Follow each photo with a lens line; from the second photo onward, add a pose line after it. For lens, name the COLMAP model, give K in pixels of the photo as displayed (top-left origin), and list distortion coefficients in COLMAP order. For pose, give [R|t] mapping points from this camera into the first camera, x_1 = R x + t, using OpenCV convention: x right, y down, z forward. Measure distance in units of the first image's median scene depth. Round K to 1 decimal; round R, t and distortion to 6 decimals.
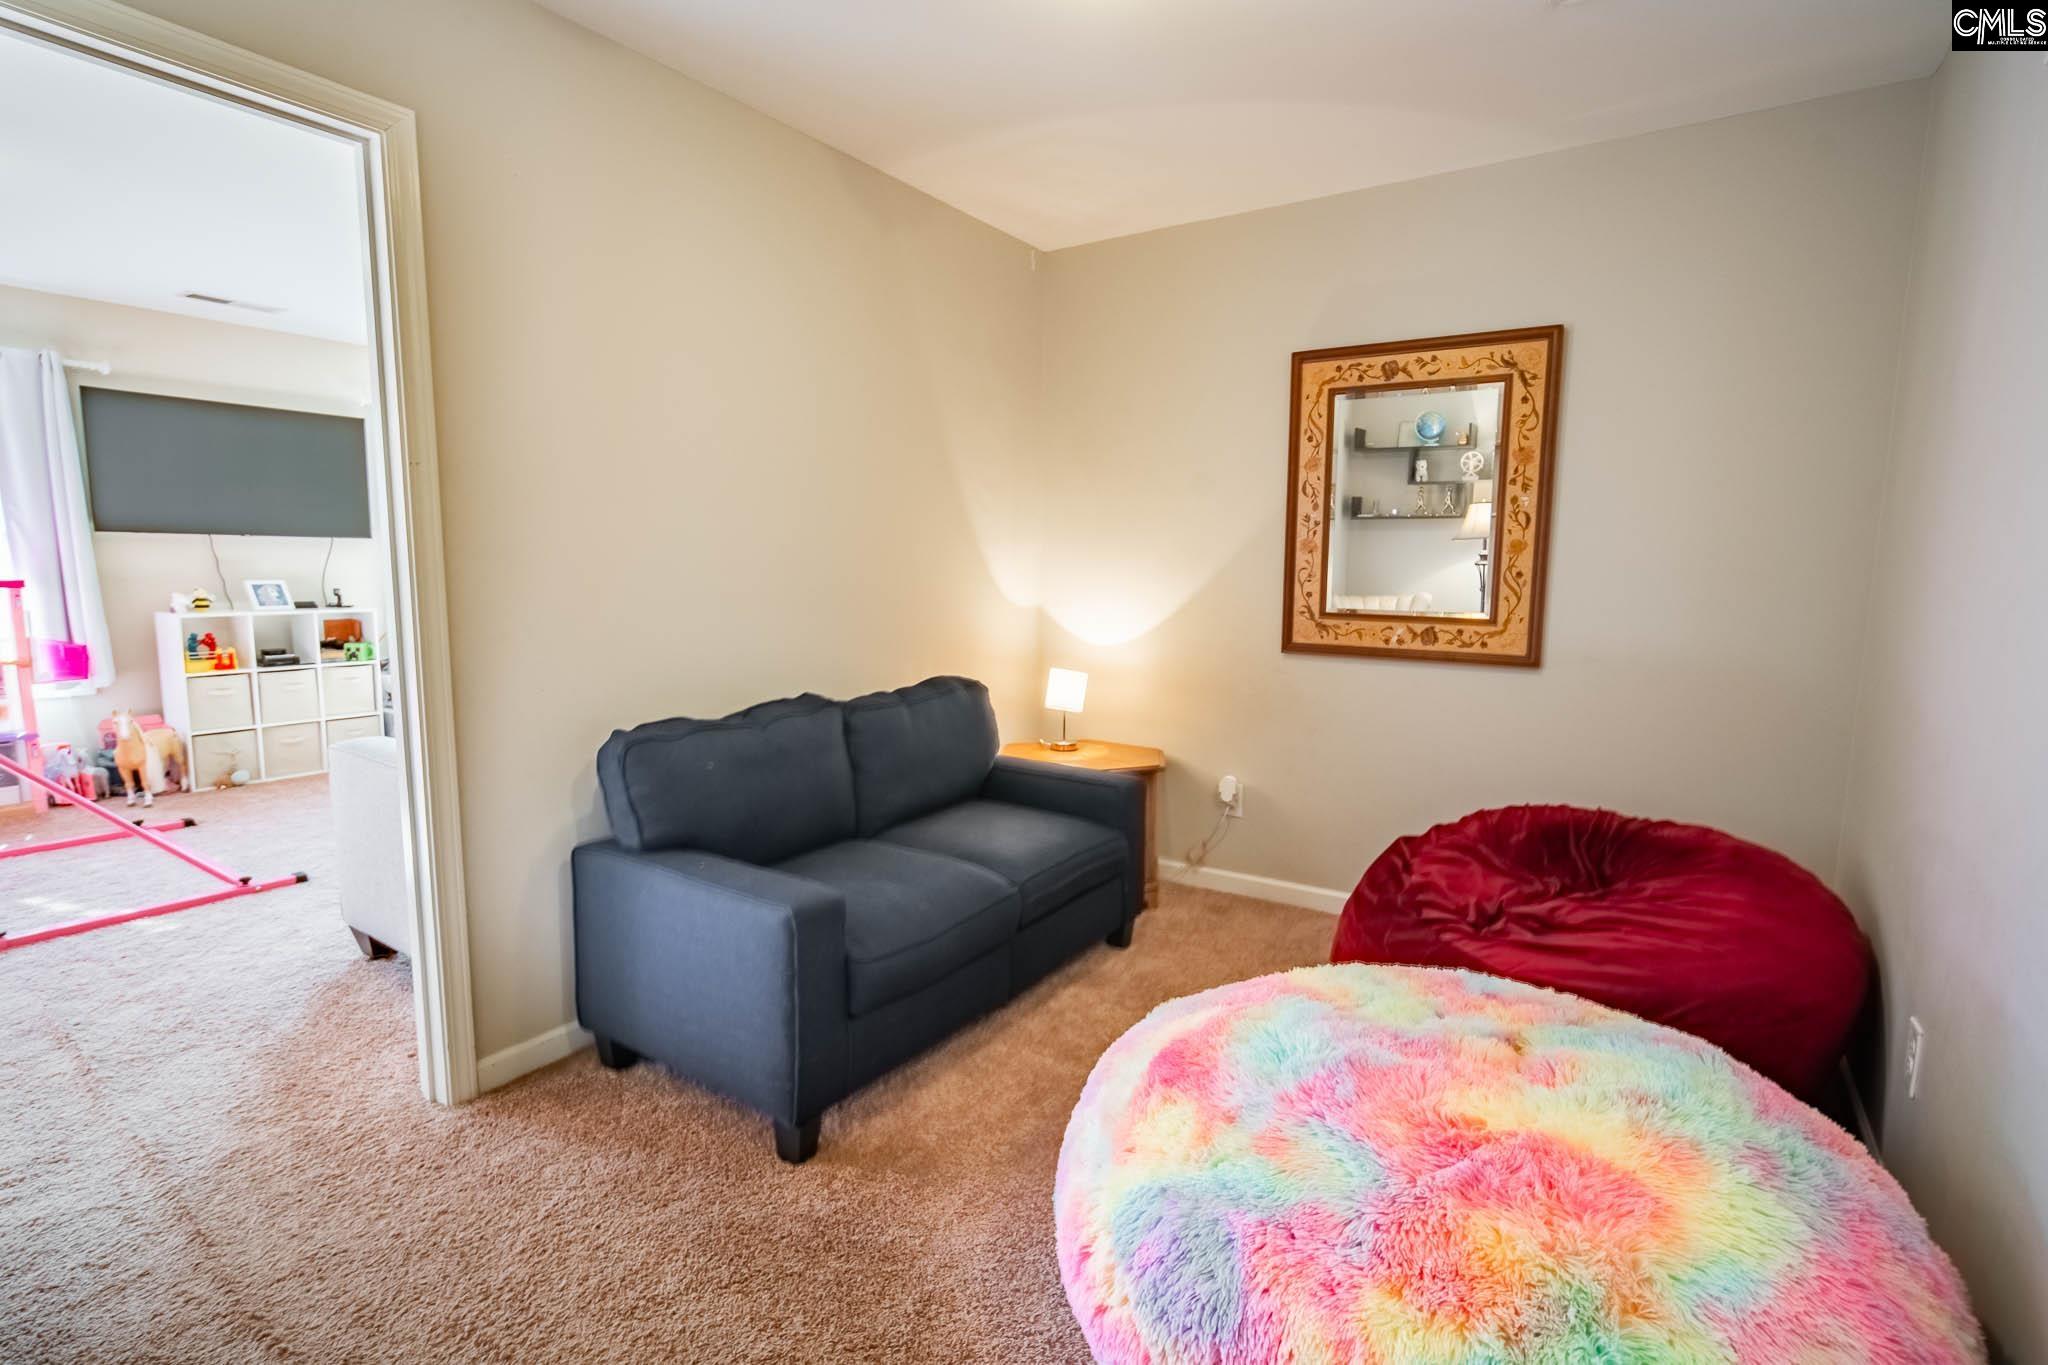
lens RADIAL K [[984.8, 0, 1030.0], [0, 984.8, 682.1], [0, 0, 1]] dist [0.001201, 0.003165]
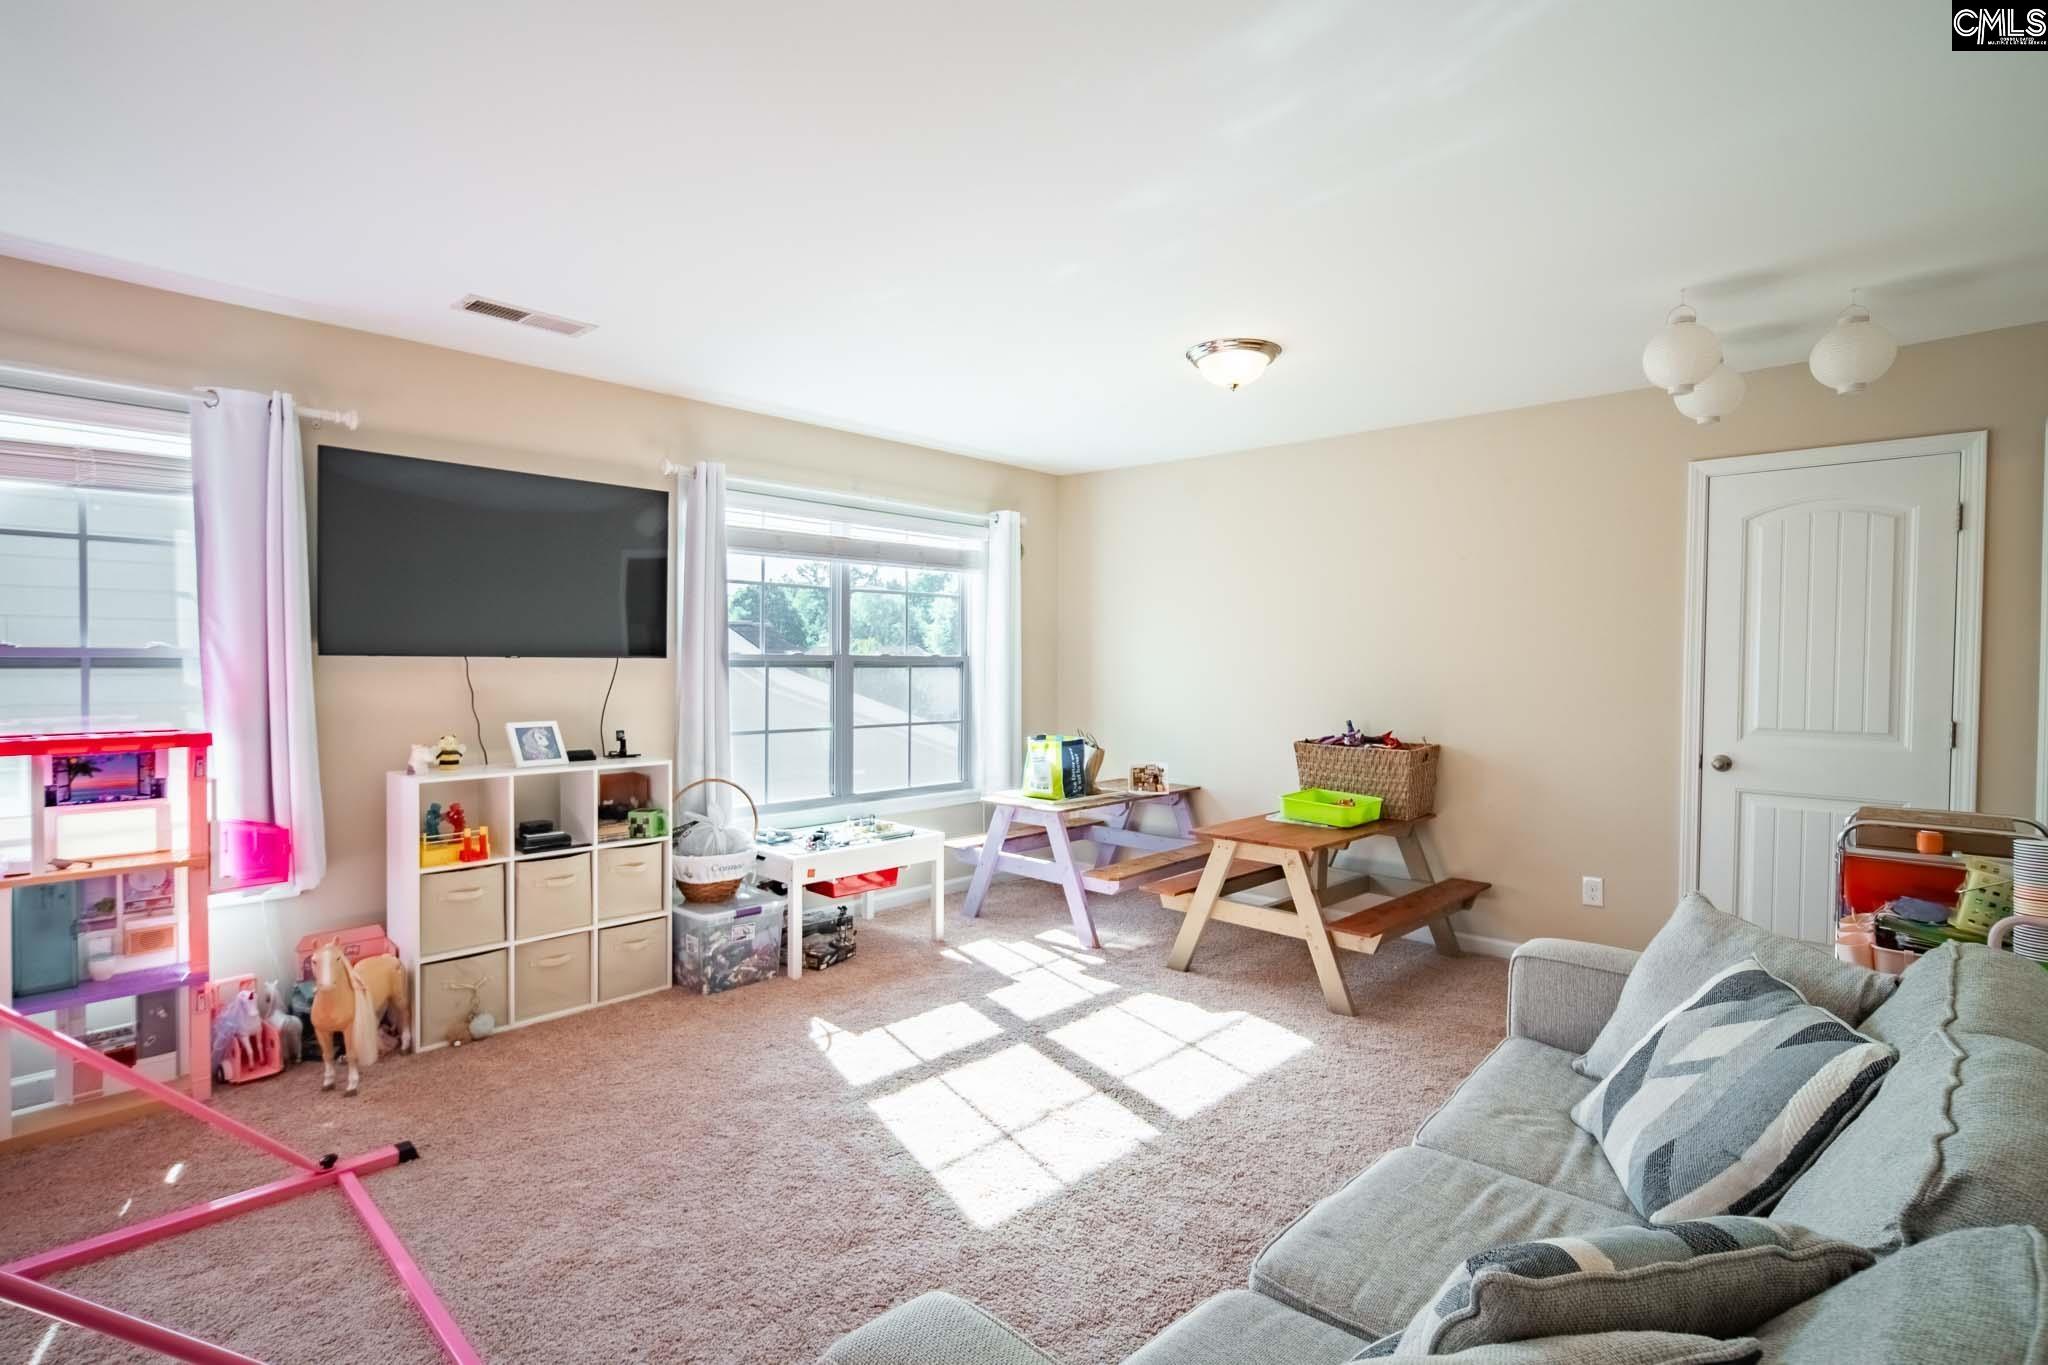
lens RADIAL K [[984.8, 0, 1017.0], [0, 984.8, 679.6], [0, 0, 1]] dist [0.001201, 0.003165]
pose [[0.987500, 0.005498, -0.157521, -0.353994], [-0.020707, 0.995255, -0.095074, -0.078073], [0.156251, 0.097147, 0.982928, 0.397799]]
